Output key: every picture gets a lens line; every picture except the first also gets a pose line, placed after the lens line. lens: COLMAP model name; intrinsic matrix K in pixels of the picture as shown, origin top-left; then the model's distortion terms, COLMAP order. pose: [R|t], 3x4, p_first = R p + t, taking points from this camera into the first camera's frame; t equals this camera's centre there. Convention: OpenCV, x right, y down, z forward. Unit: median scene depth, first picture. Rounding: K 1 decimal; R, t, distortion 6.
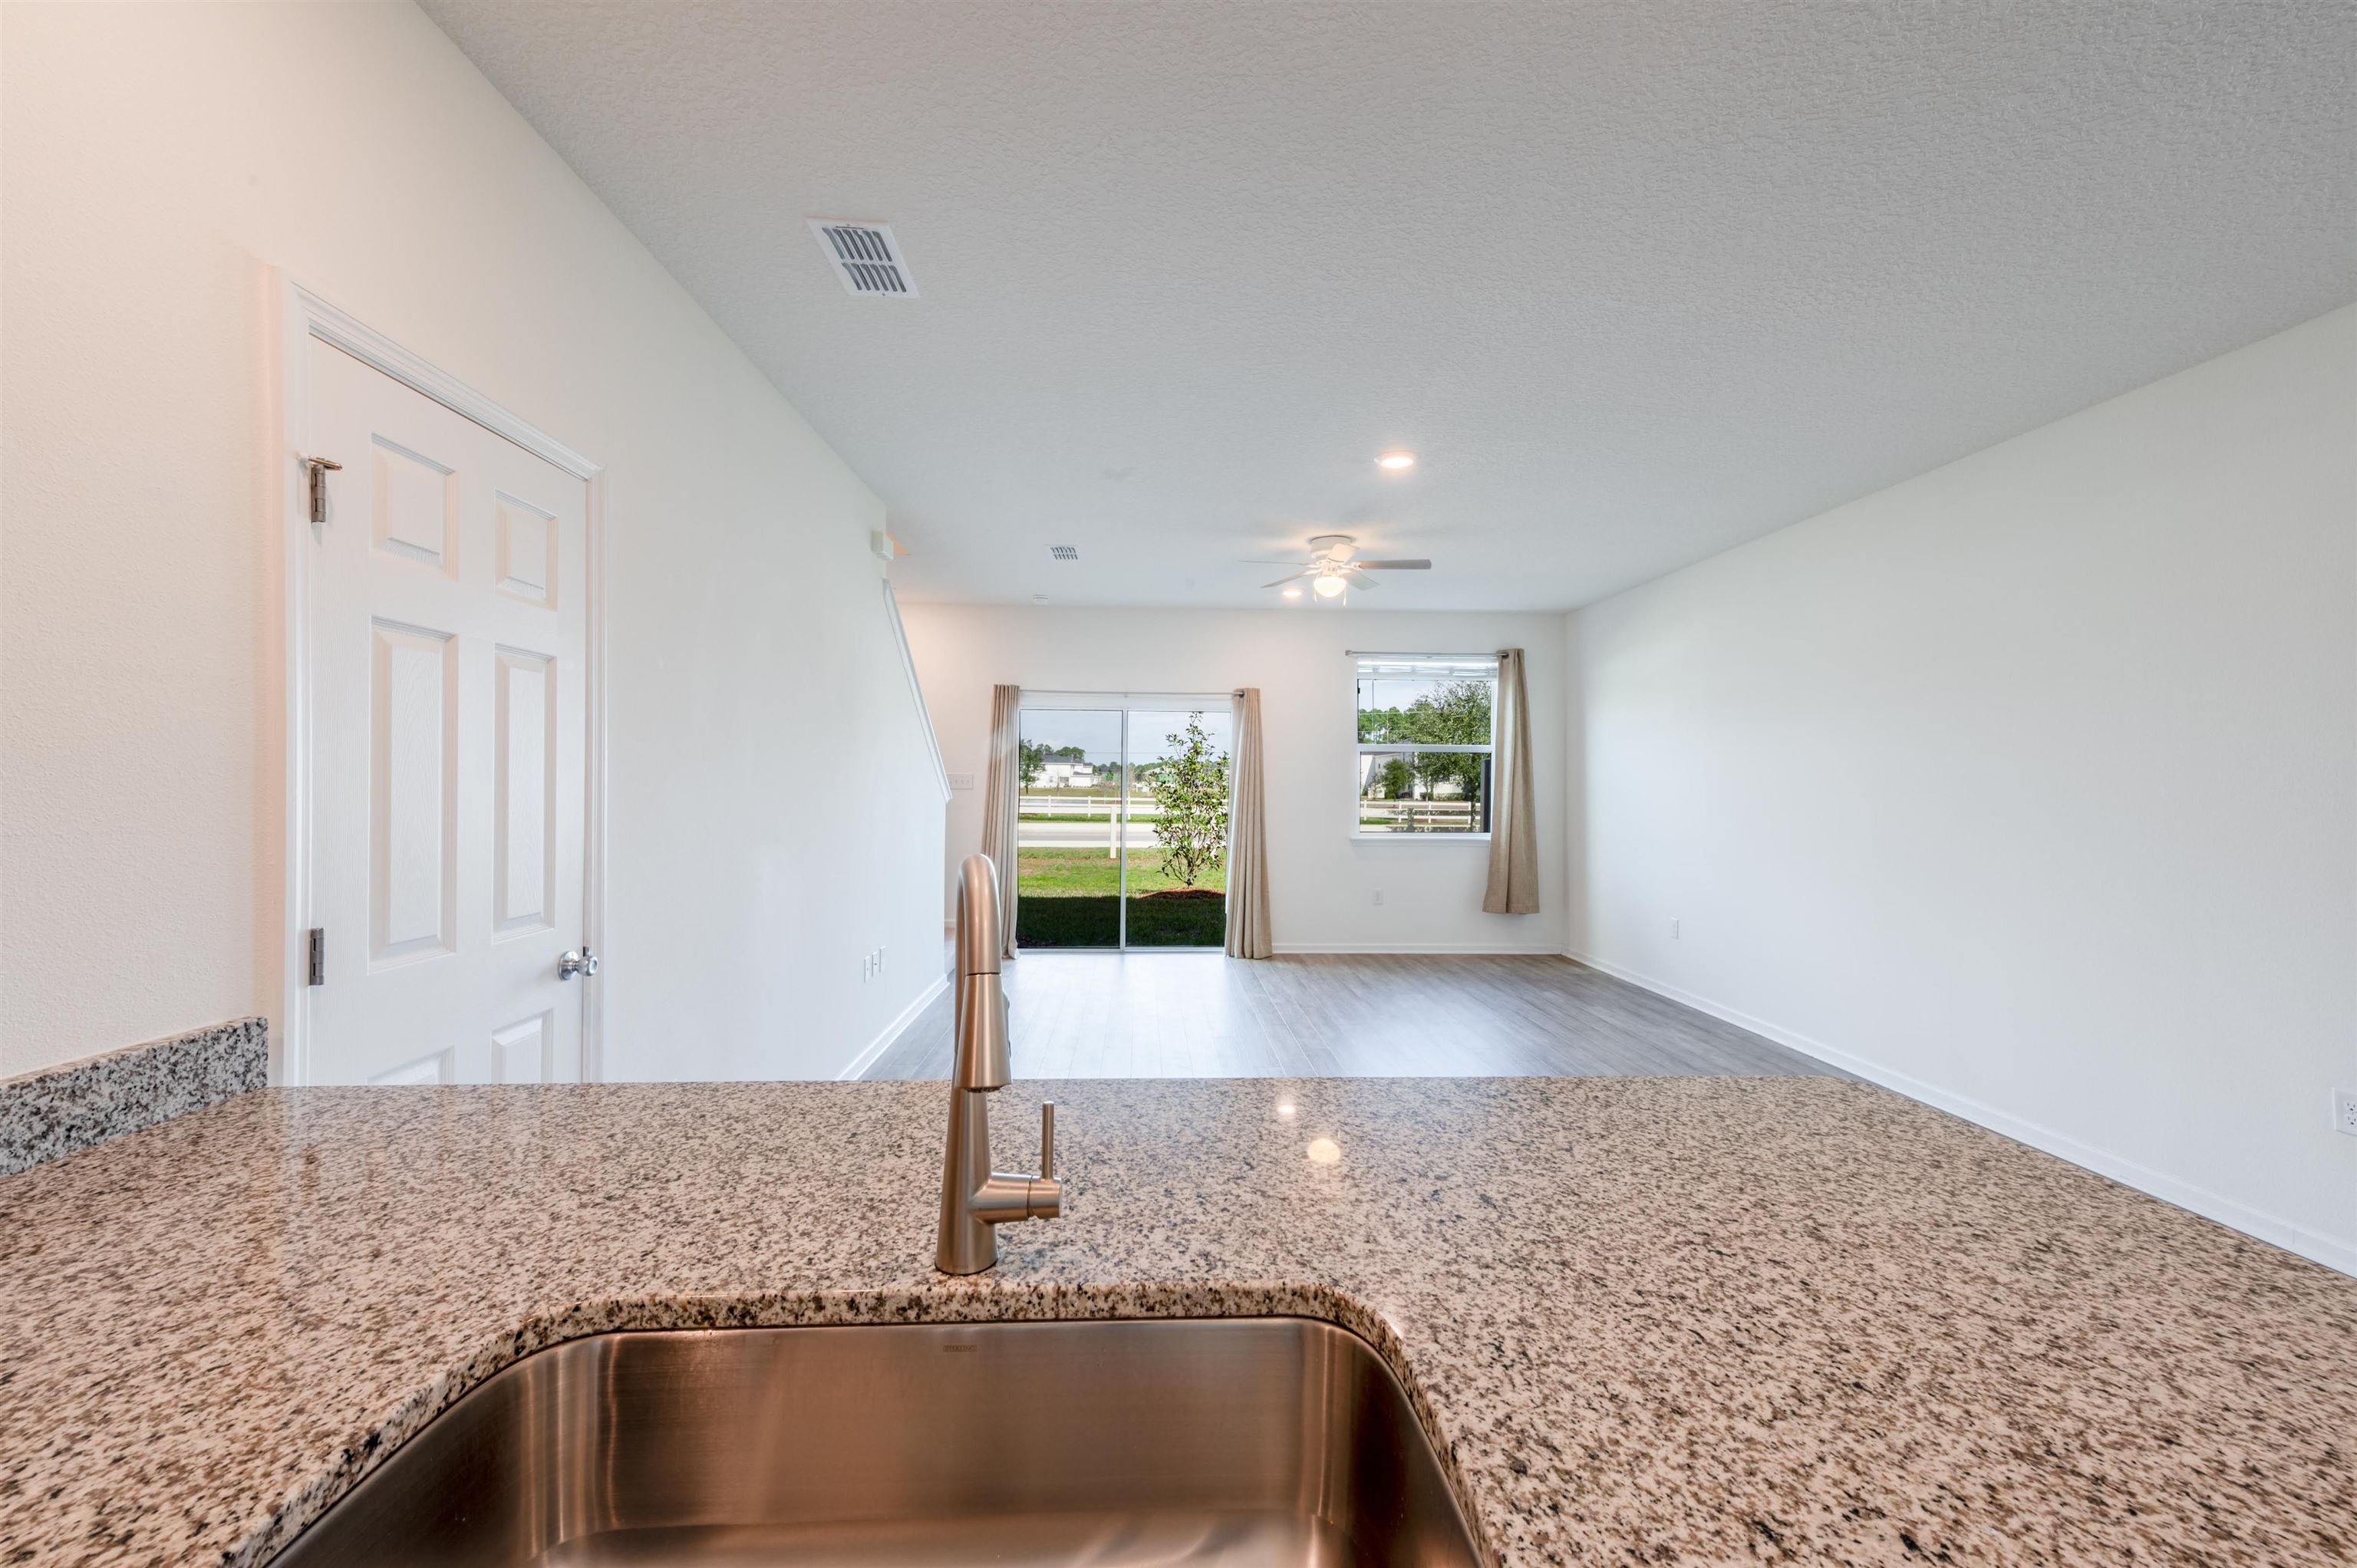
lens RADIAL K [[924.7, 0, 1180.3], [0, 924.7, 785.9], [0, 0, 1]] dist [0.018772, -0.000536]
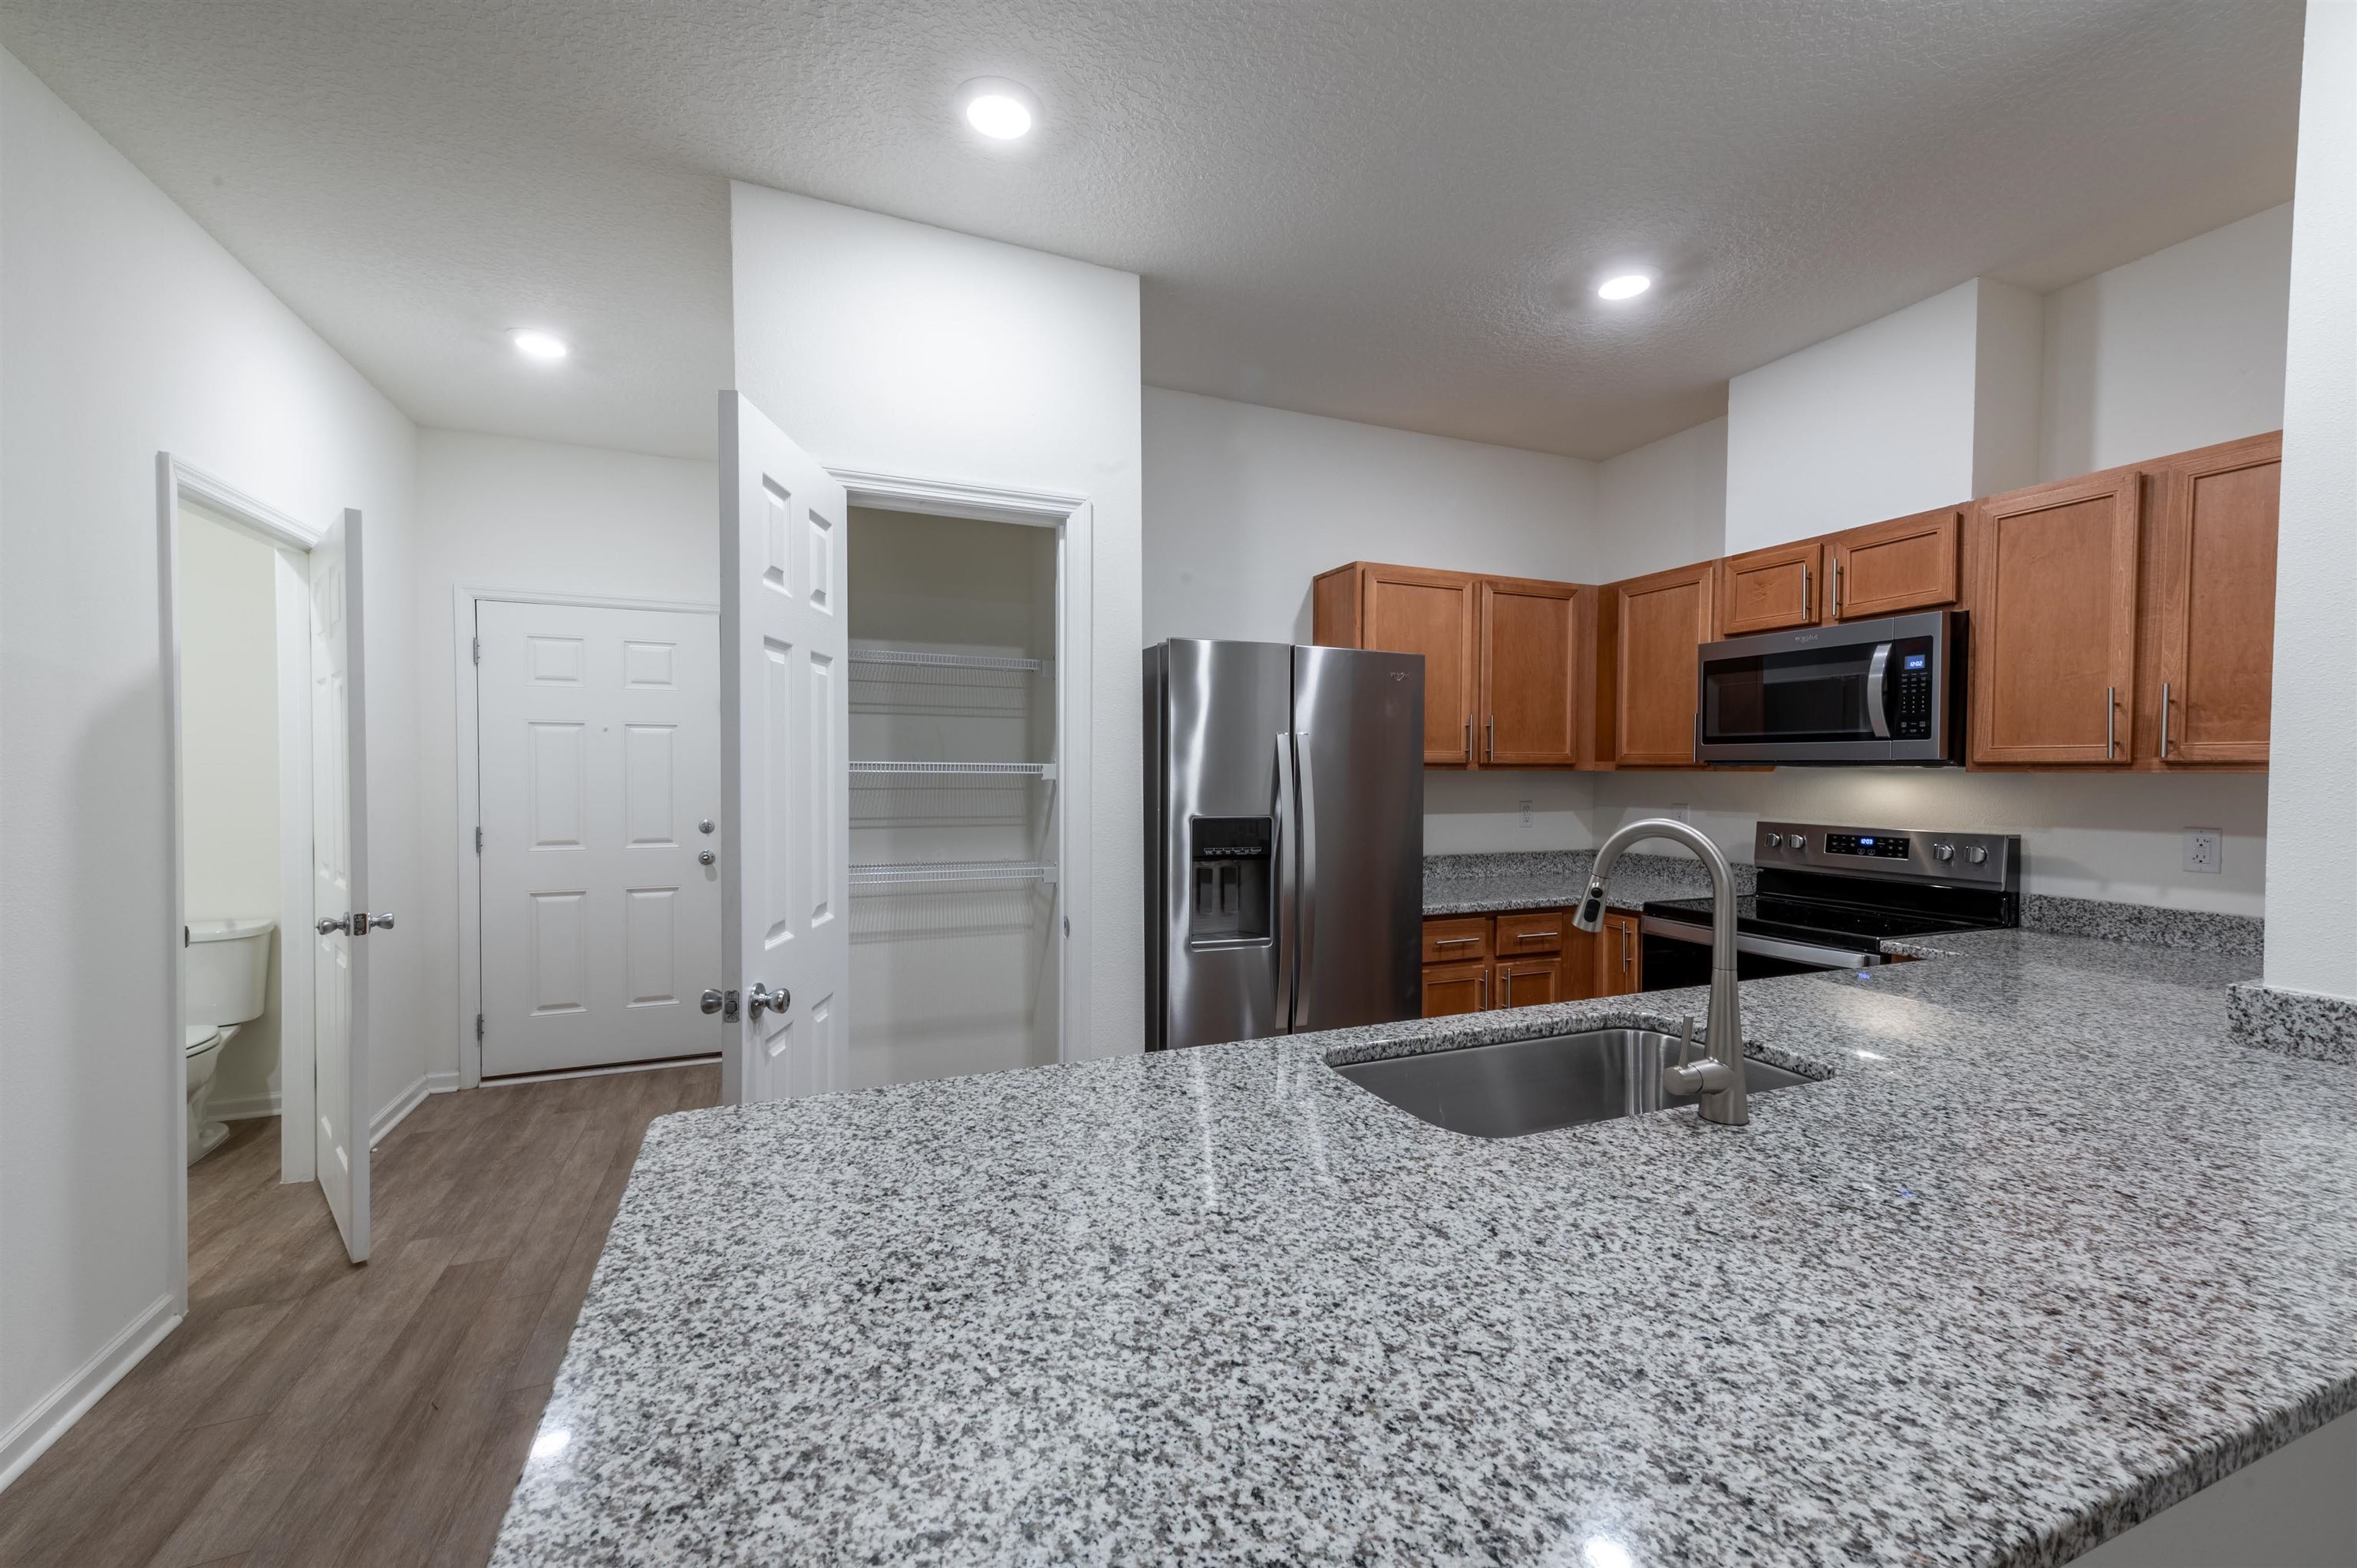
lens RADIAL K [[924.7, 0, 1170.0], [0, 924.7, 783.8], [0, 0, 1]] dist [0.018772, -0.000536]
pose [[-0.943644, -0.007160, -0.330883, 0.648075], [-0.012720, 0.999812, 0.014641, -0.000010], [0.330716, 0.018025, -0.943558, 1.296707]]
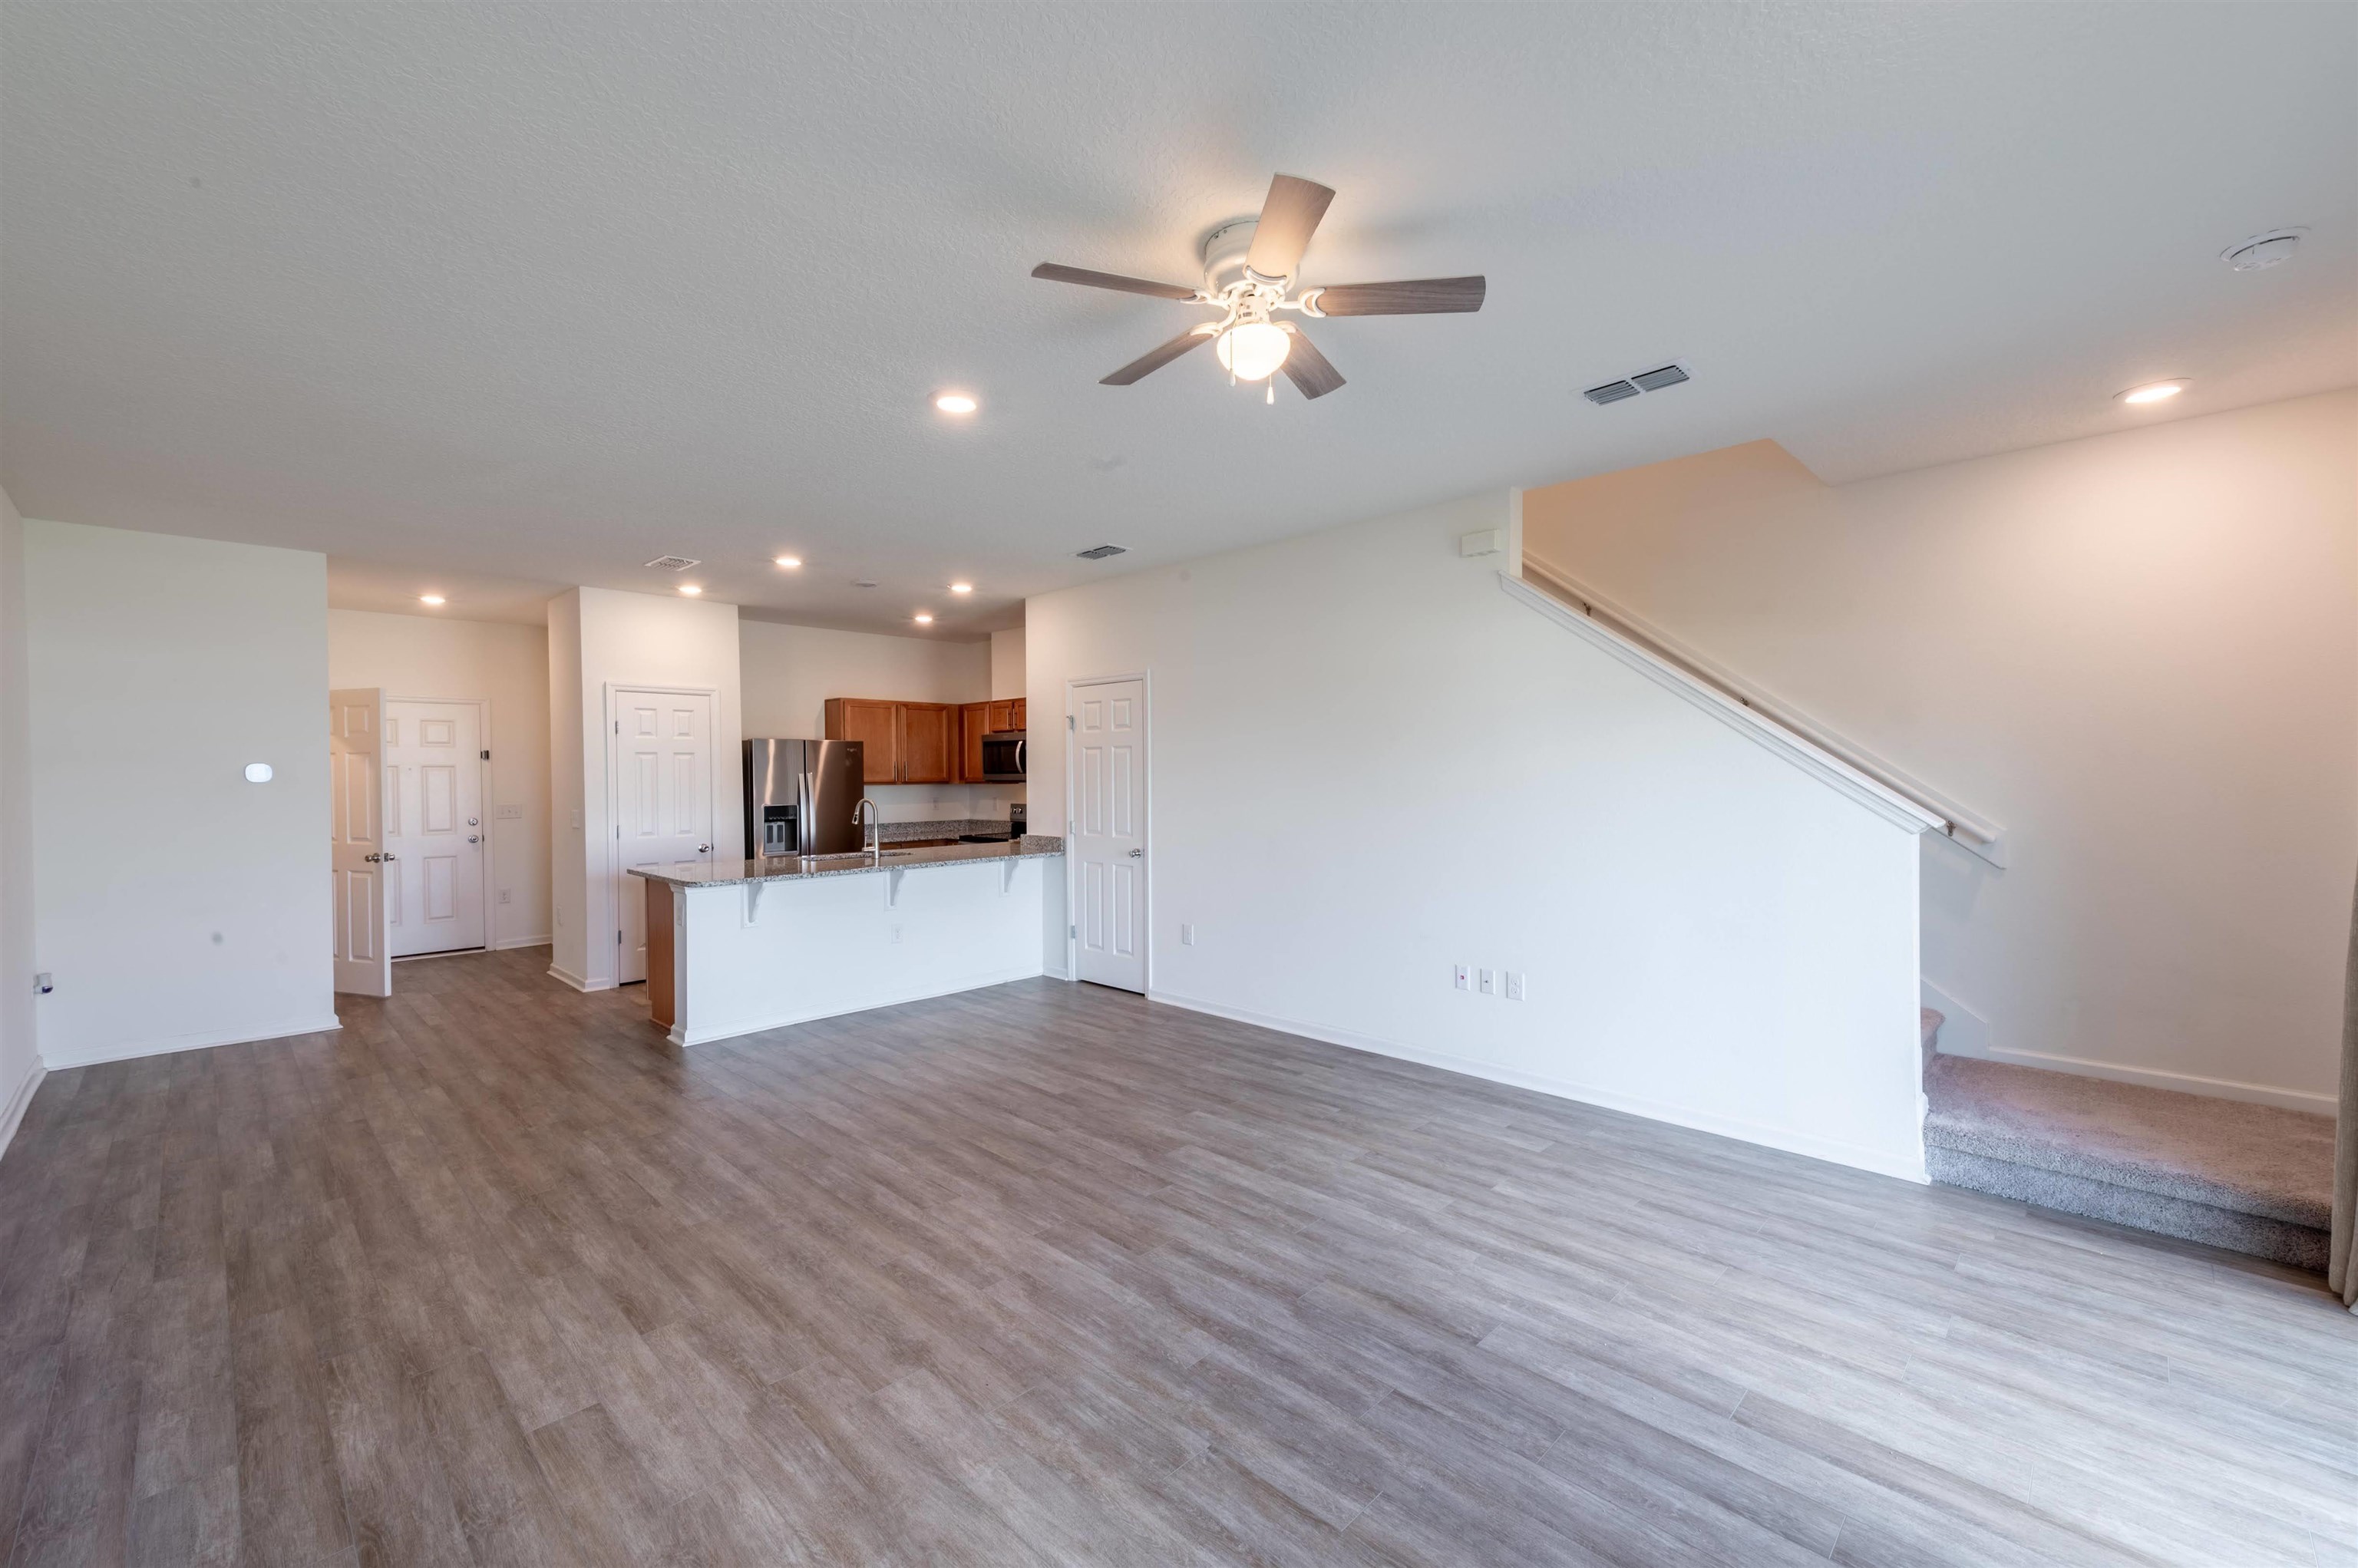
lens RADIAL K [[925.1, 0, 1156.7], [0, 925.1, 773.1], [0, 0, 1]] dist [0.018772, -0.000536]
pose [[-0.737894, -0.002814, -0.674911, 1.852041], [-0.000067, 0.999992, -0.004096, -0.063710], [0.674917, -0.002977, -0.737888, 4.798836]]
